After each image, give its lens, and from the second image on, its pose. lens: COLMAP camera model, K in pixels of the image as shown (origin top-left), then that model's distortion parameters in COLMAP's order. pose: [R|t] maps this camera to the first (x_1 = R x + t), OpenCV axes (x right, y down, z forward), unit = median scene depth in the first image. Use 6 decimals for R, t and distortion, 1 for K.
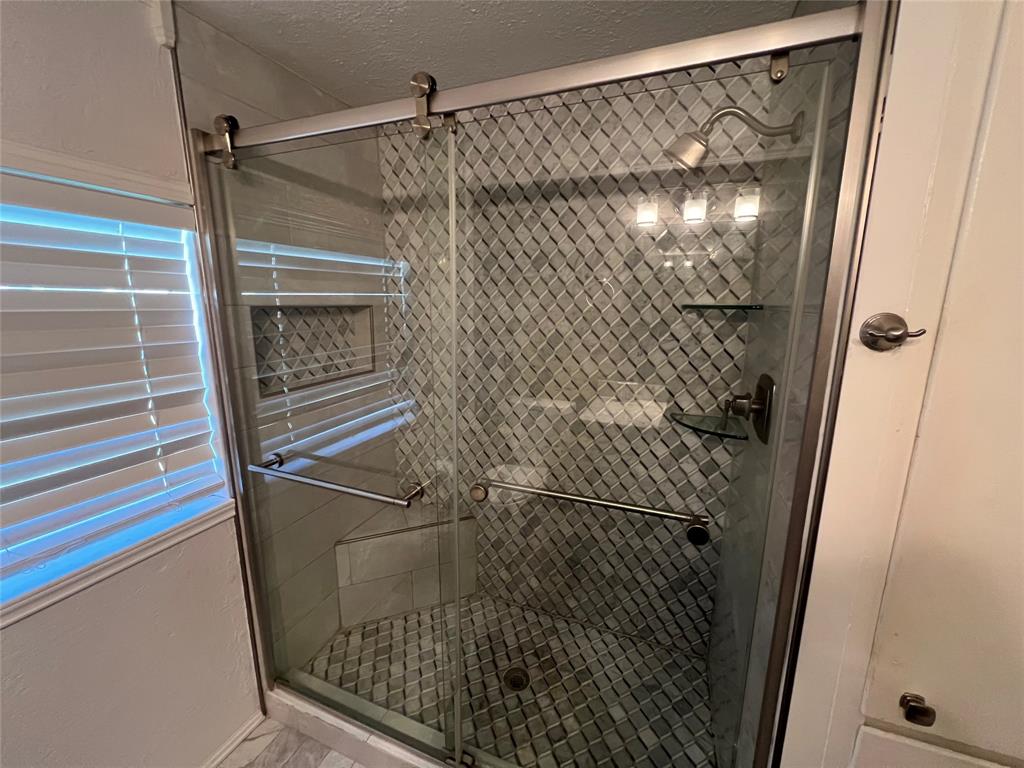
lens RADIAL K [[413.1, 0, 512.3], [0, 413.1, 383.0], [0, 0, 1]] dist [-0.002623, 0.001080]
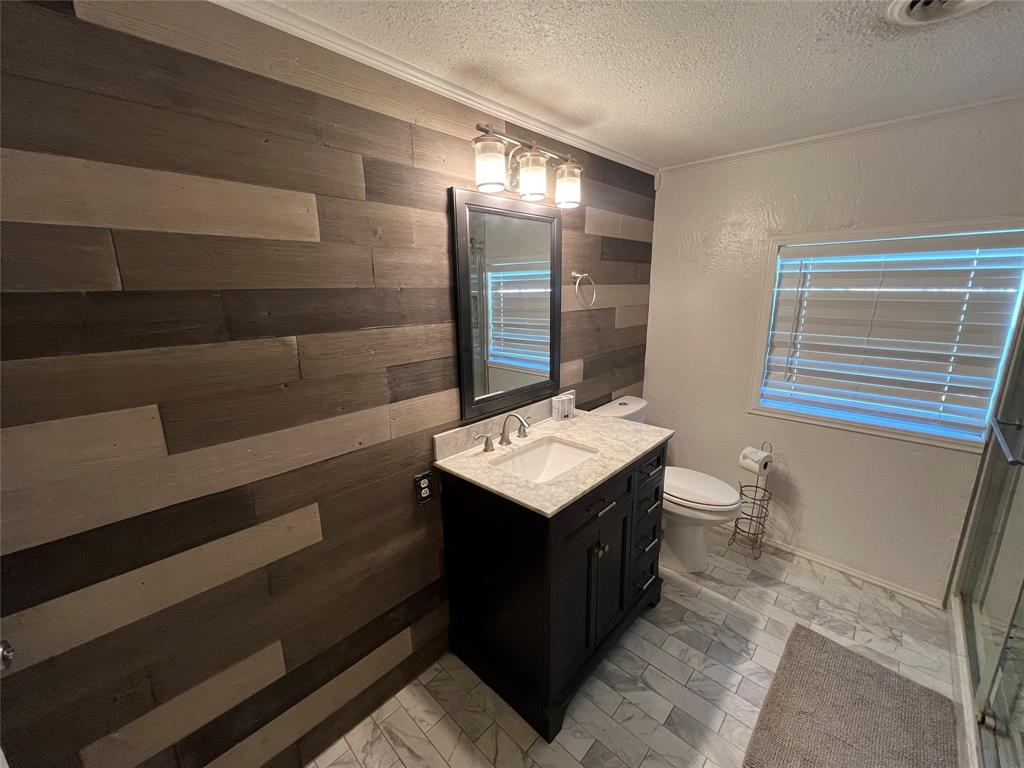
lens RADIAL K [[413.1, 0, 512.7], [0, 413.1, 383.2], [0, 0, 1]] dist [-0.002623, 0.001080]
pose [[-0.381259, 0.206066, -0.901210, 0.411529], [-0.172584, 0.941838, 0.288368, -0.009087], [0.908216, 0.265477, -0.323521, -0.011954]]
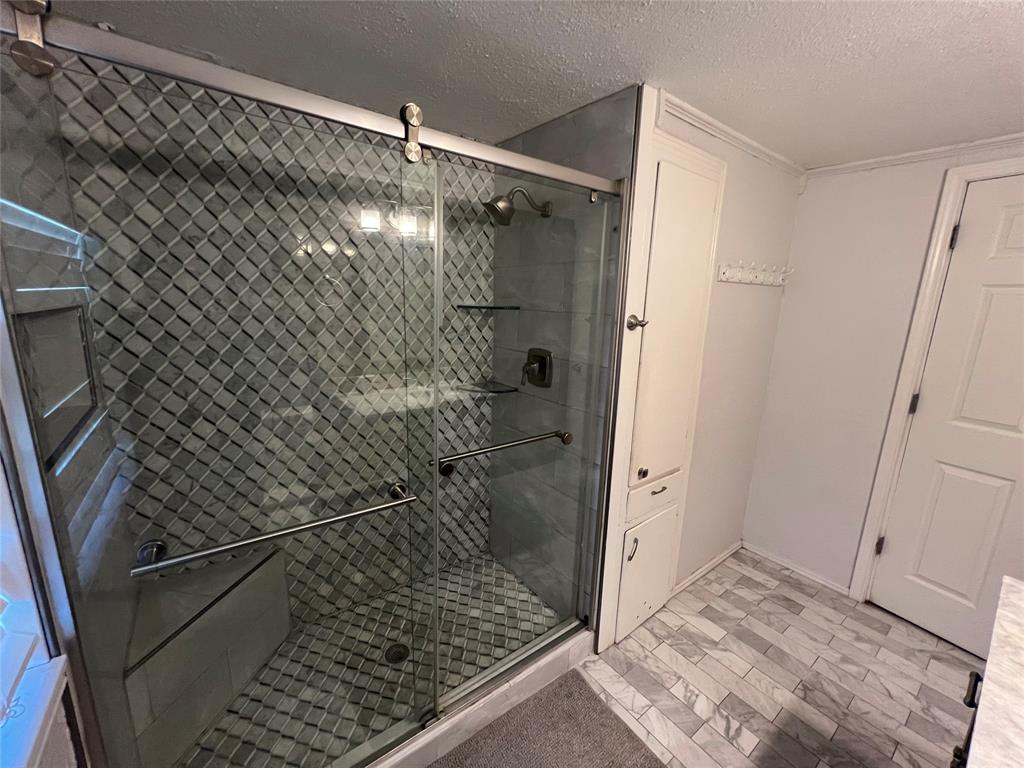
lens RADIAL K [[410.6, 0, 513.2], [0, 410.6, 383.0], [0, 0, 1]] dist [-0.001617, -0.000199]
pose [[0.527041, -0.162624, 0.834135, -0.608703], [0.139770, 0.984742, 0.103673, -0.048200], [-0.838268, 0.061947, 0.541729, 0.120400]]
